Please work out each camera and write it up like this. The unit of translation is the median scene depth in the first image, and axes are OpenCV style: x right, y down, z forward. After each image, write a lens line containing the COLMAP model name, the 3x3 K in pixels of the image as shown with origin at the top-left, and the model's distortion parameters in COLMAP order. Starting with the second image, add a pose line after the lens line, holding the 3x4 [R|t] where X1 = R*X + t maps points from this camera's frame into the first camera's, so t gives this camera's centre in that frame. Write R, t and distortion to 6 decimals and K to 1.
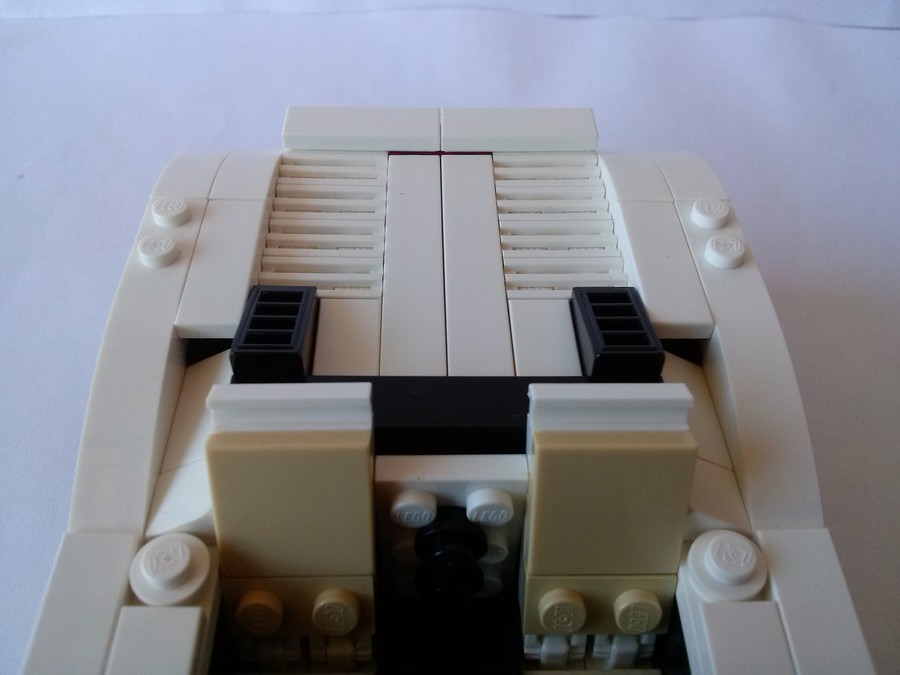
lens RADIAL K [[835.0, 0, 450.0], [0, 835.0, 337.5], [0, 0, 1]] dist [0.114017, -0.463173]
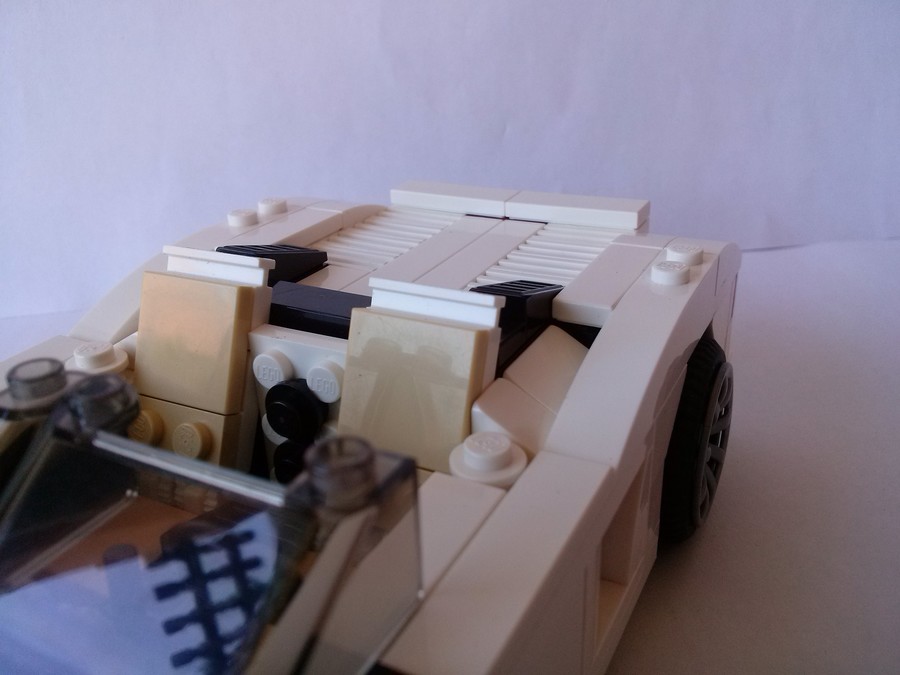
lens RADIAL K [[822.3, 0, 450.0], [0, 822.3, 337.5], [0, 0, 1]] dist [0.139582, -0.476190]
pose [[0.870855, 0.149840, -0.468144, 0.636779], [-0.310697, 0.905815, -0.288041, 0.373201], [0.380892, 0.396293, 0.835388, 0.107452]]
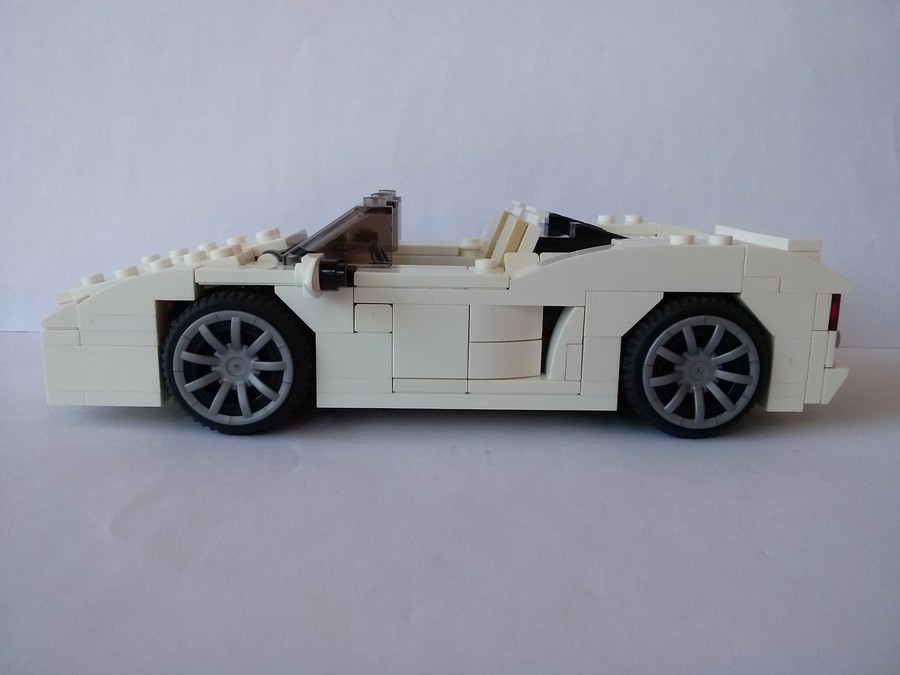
lens RADIAL K [[822.3, 0, 450.0], [0, 822.3, 337.5], [0, 0, 1]] dist [0.139582, -0.476190]
pose [[-0.007063, 0.182015, -0.983270, 2.164549], [-0.732449, 0.668488, 0.129006, 0.149867], [0.680785, 0.721107, 0.128595, 0.711017]]
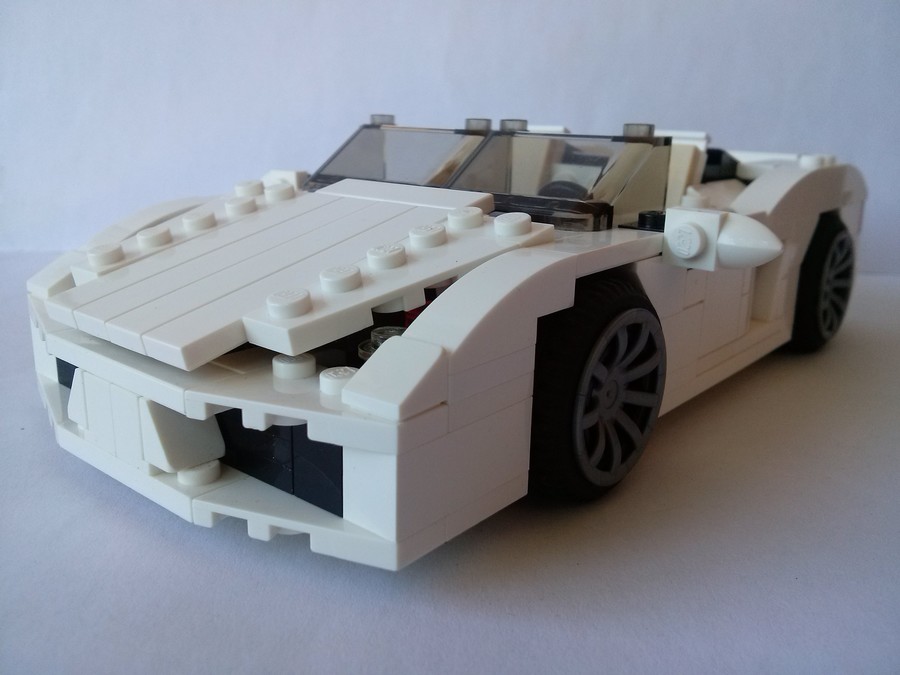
lens RADIAL K [[835.0, 0, 450.0], [0, 835.0, 337.5], [0, 0, 1]] dist [0.114017, -0.463173]
pose [[0.745987, 0.166978, -0.644687, 1.010081], [-0.477907, 0.808414, -0.343616, 1.199062], [0.463797, 0.564433, 0.682867, -0.273830]]
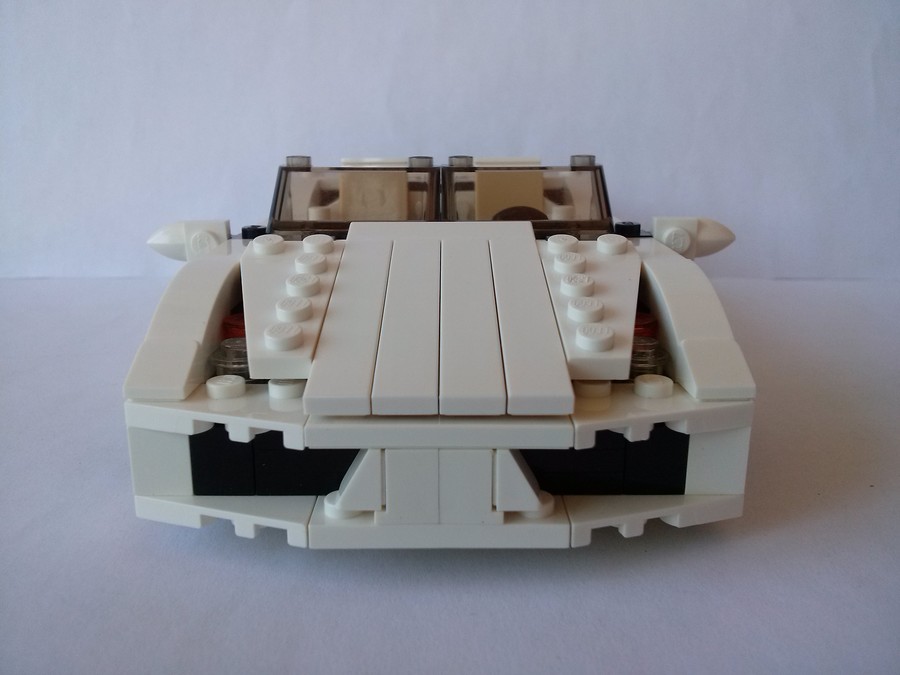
lens RADIAL K [[822.3, 0, 450.0], [0, 822.3, 337.5], [0, 0, 1]] dist [0.139582, -0.476190]
pose [[0.999399, -0.023939, -0.025075, 0.064353], [0.007551, 0.856257, -0.516496, 1.496950], [0.033835, 0.515996, 0.855923, -0.666743]]
